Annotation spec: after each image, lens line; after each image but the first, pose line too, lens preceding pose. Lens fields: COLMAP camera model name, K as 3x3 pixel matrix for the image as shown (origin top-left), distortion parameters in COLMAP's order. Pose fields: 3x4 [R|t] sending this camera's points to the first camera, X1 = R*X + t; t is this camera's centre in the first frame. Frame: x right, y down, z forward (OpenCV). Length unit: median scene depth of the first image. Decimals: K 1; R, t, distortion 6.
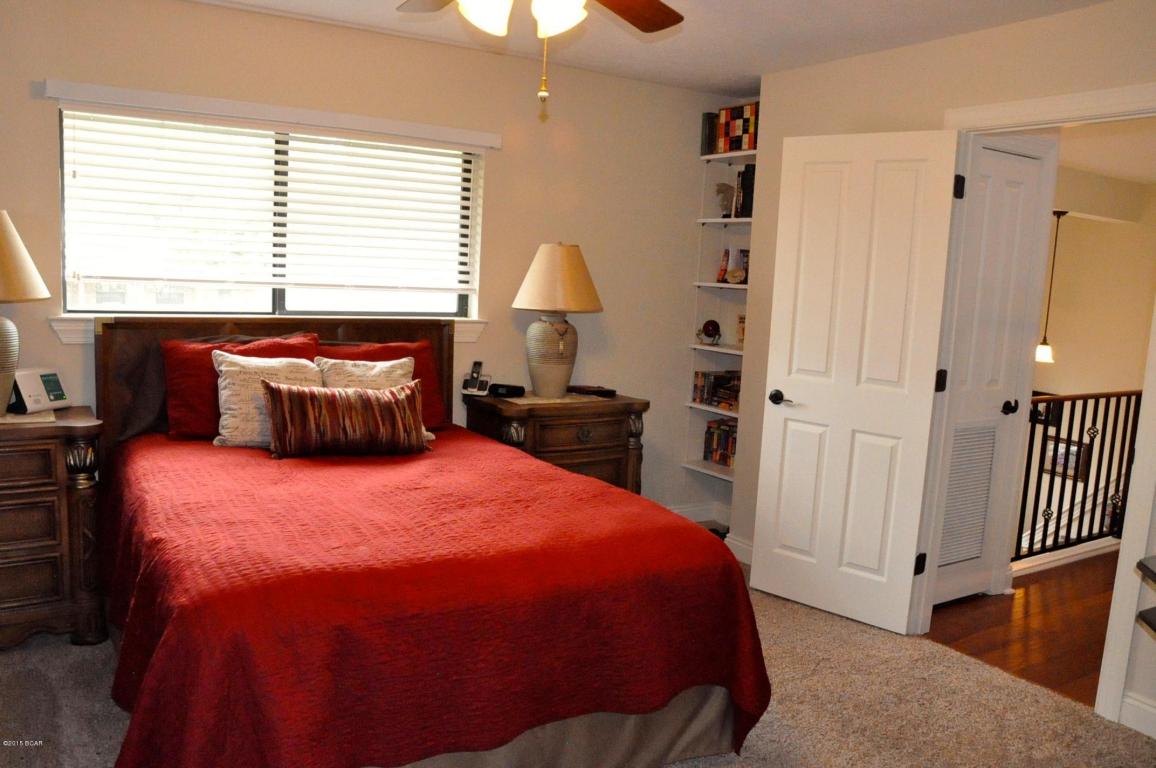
lens RADIAL K [[897.0, 0, 578.0], [0, 897.0, 384.0], [0, 0, 1]] dist [-0.087216, 0.004604]
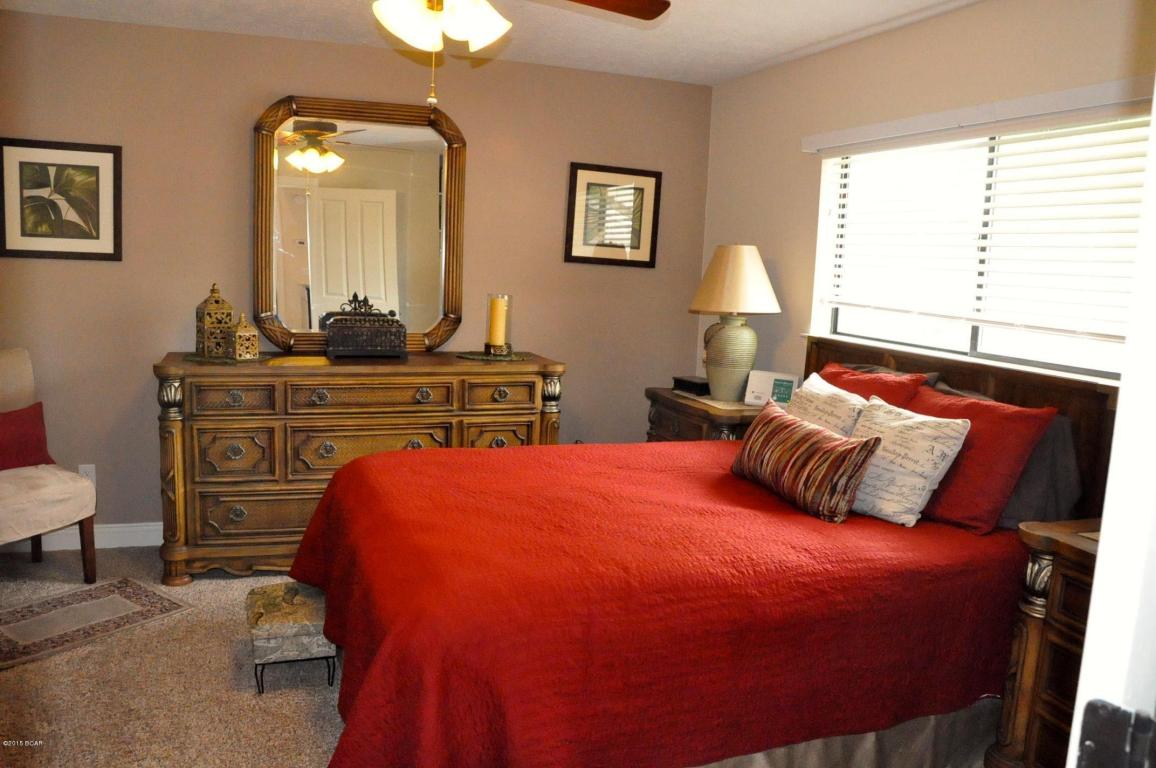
lens RADIAL K [[897.0, 0, 578.0], [0, 897.0, 384.0], [0, 0, 1]] dist [-0.087216, 0.004604]
pose [[-0.200721, 0.072023, -0.976997, 0.595517], [-0.192701, 0.974907, 0.111458, -0.081251], [0.960509, 0.210640, -0.181806, 0.880349]]
